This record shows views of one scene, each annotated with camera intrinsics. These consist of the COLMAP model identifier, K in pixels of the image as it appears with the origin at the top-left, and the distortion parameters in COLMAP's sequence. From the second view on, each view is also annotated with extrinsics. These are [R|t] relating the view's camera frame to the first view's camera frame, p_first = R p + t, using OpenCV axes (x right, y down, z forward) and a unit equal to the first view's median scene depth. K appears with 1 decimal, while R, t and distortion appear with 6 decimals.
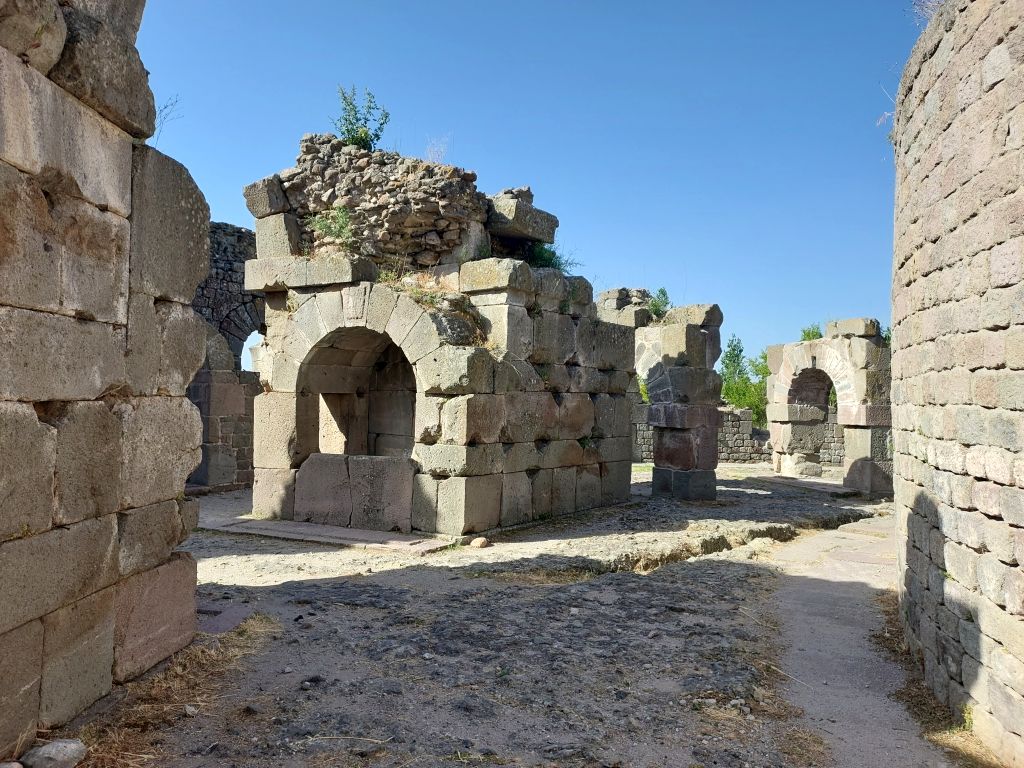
lens RADIAL K [[733.8, 0, 512.0], [0, 733.8, 384.0], [0, 0, 1]] dist [0.043445, -0.006604]
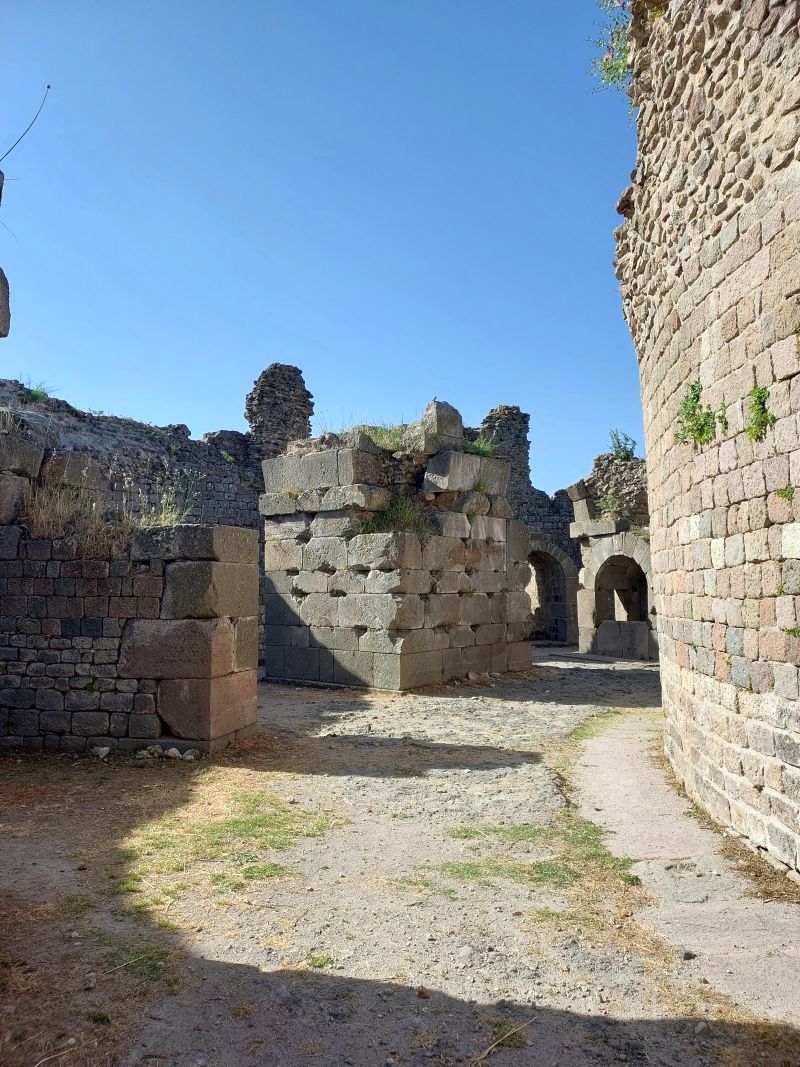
lens RADIAL K [[764.6, 0, 400.0], [0, 764.6, 533.5], [0, 0, 1]] dist [0.043445, -0.006604]
pose [[0.780963, -0.066269, -0.621052, 0.583204], [0.028546, 0.997103, -0.070499, -0.006672], [0.623925, 0.037328, 0.780592, -0.930800]]
